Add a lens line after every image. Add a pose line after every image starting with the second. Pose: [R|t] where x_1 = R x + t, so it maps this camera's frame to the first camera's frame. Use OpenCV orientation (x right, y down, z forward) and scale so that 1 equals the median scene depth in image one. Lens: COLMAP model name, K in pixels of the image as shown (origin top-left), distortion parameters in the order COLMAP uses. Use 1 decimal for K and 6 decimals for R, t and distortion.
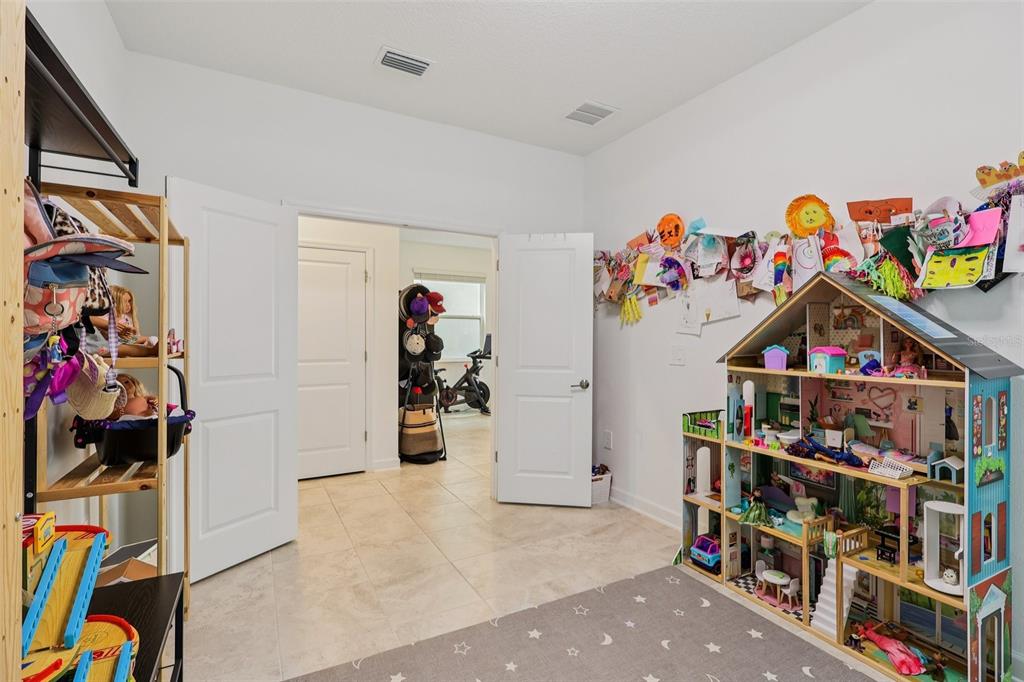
lens RADIAL K [[476.5, 0, 512.9], [0, 476.5, 340.1], [0, 0, 1]] dist [0.001123, 0.000269]
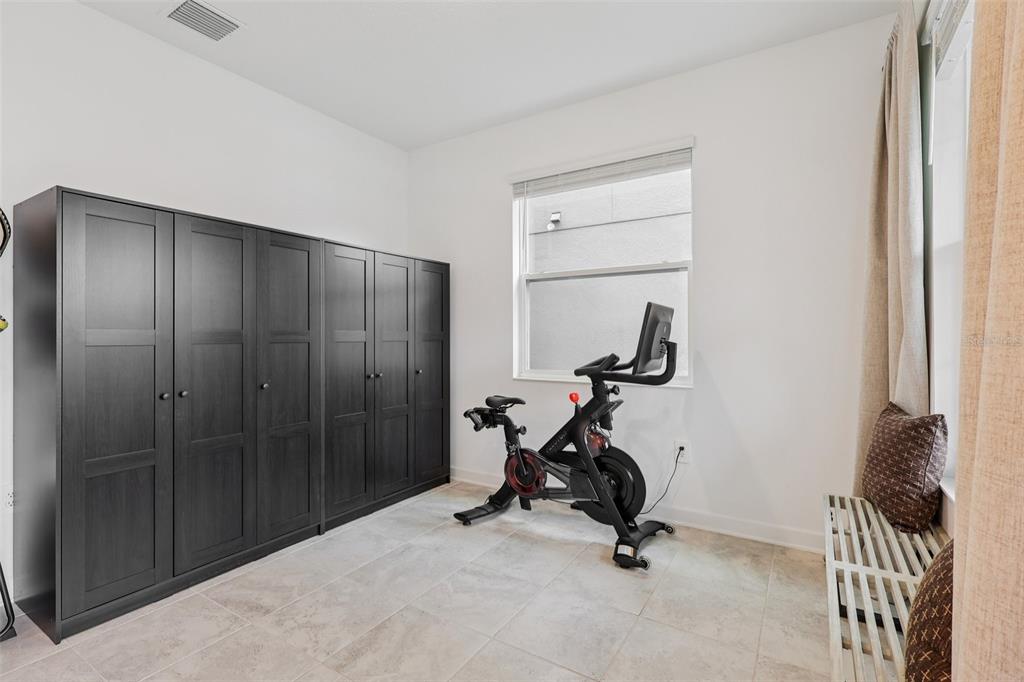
lens RADIAL K [[476.5, 0, 511.2], [0, 476.5, 341.0], [0, 0, 1]] dist [0.001123, 0.000269]
pose [[0.487112, -0.002187, -0.873337, 0.194618], [0.003677, 0.999993, -0.000453, 0.010904], [0.873332, -0.002990, 0.487116, 0.777478]]
